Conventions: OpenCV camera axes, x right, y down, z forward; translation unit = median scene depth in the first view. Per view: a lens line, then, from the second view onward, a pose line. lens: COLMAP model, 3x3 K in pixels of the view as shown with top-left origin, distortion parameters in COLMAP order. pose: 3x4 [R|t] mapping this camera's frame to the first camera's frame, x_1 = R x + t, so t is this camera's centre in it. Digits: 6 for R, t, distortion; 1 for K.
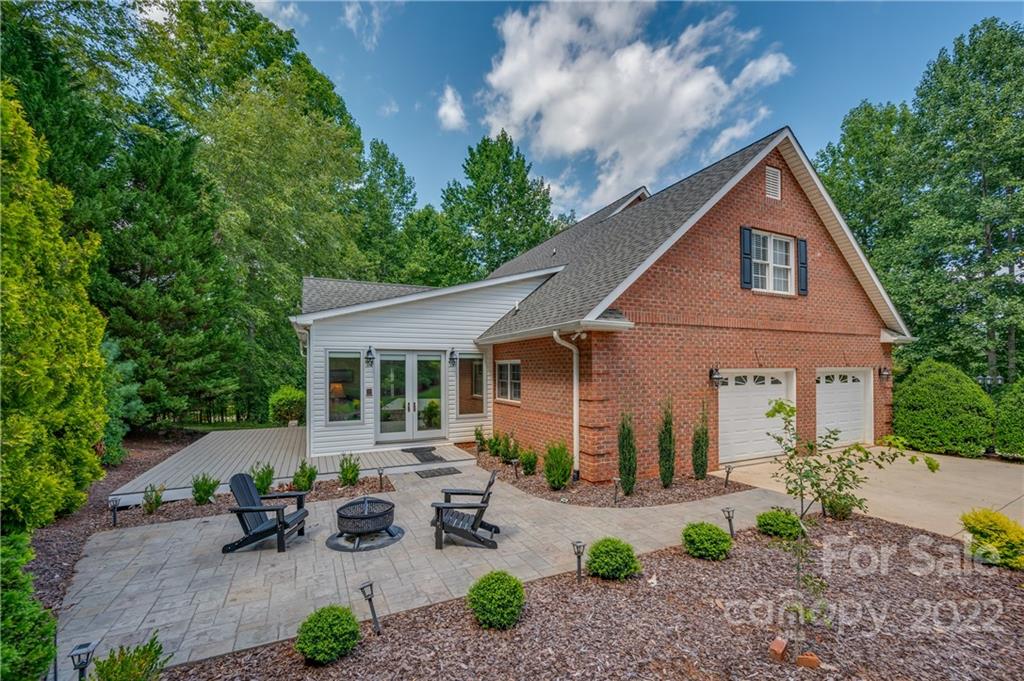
lens RADIAL K [[410.8, 0, 508.0], [0, 410.8, 367.0], [0, 0, 1]] dist [0.002033, -0.001702]
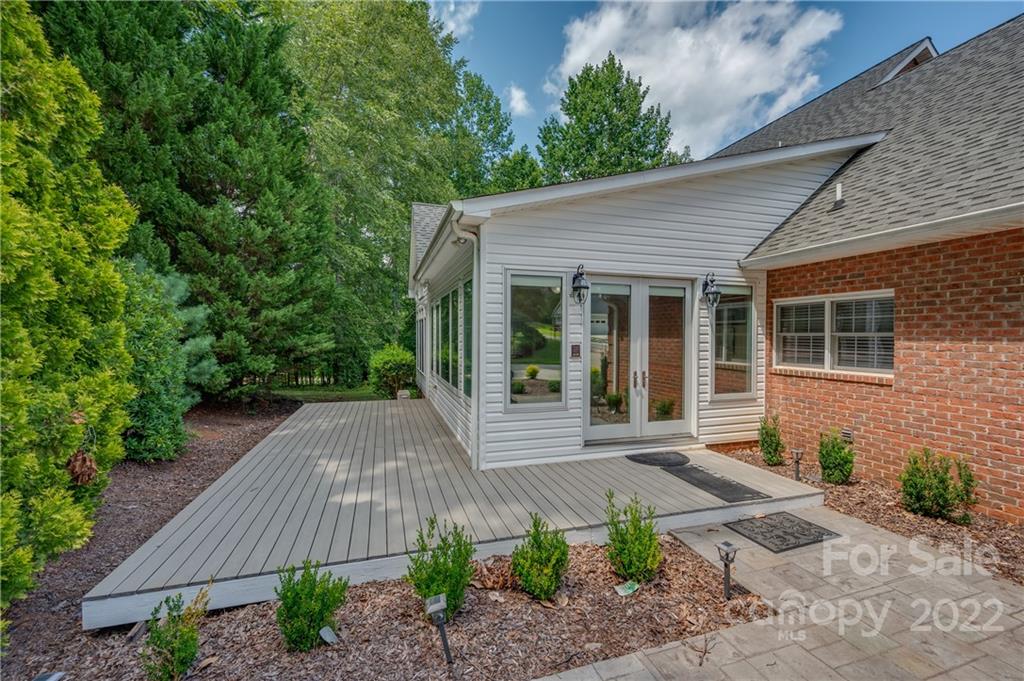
lens RADIAL K [[410.8, 0, 515.6], [0, 410.8, 337.3], [0, 0, 1]] dist [0.002033, -0.001702]
pose [[0.990698, 0.009236, -0.135762, -0.245059], [-0.007823, 0.999910, 0.010937, 0.026876], [0.135851, -0.009773, 0.990681, 0.320643]]
